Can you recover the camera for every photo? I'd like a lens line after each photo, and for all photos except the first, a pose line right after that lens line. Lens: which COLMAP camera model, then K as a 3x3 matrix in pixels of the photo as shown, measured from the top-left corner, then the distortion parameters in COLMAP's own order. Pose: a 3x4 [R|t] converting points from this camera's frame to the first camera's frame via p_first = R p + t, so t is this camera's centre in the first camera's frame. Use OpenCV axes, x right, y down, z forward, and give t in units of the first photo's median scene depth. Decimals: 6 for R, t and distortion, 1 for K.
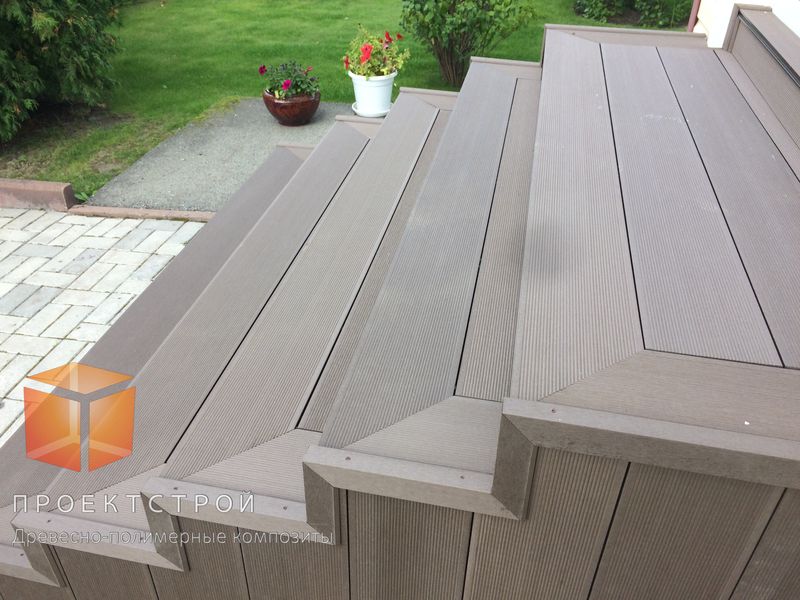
lens RADIAL K [[681.3, 0, 395.7], [0, 681.3, 298.1], [0, 0, 1]] dist [0.089295, -0.127809]
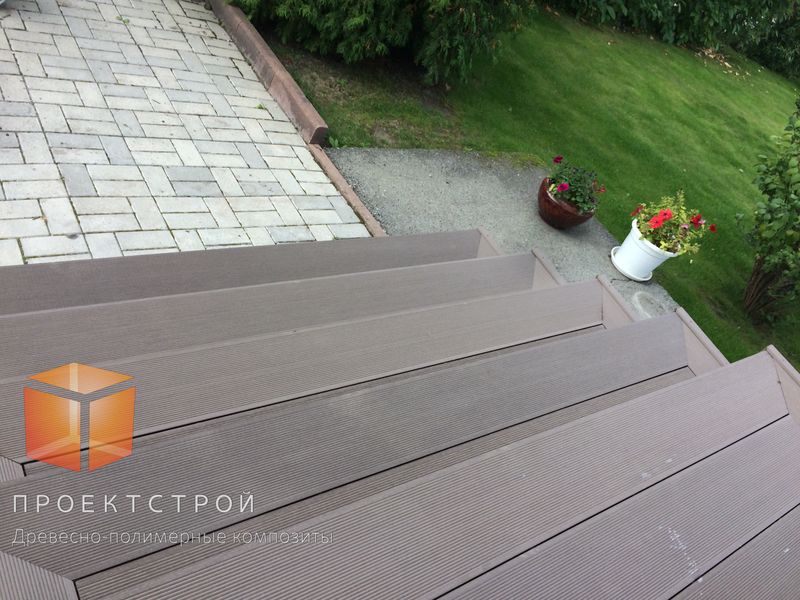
lens RADIAL K [[681.3, 0, 395.7], [0, 681.3, 298.1], [0, 0, 1]] dist [0.089295, -0.127809]
pose [[0.633108, 0.695686, -0.339404, 0.120001], [-0.702436, 0.700564, 0.125674, -0.156625], [0.325204, 0.158844, 0.932207, 0.067875]]
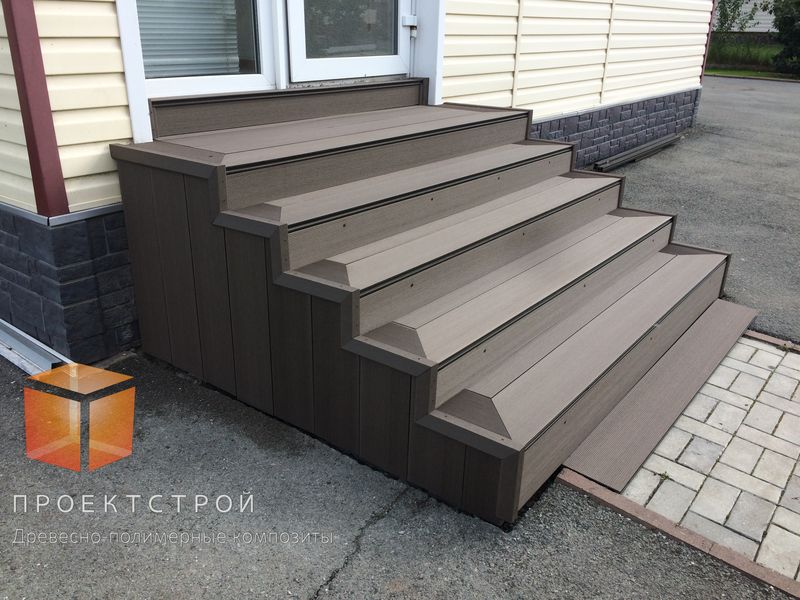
lens RADIAL K [[681.3, 0, 395.7], [0, 681.3, 298.1], [0, 0, 1]] dist [0.089295, -0.127809]
pose [[-0.901363, -0.196341, 0.386000, -0.220924], [0.213803, 0.573370, 0.790907, -0.623726], [-0.376608, 0.795422, -0.474836, 0.982182]]
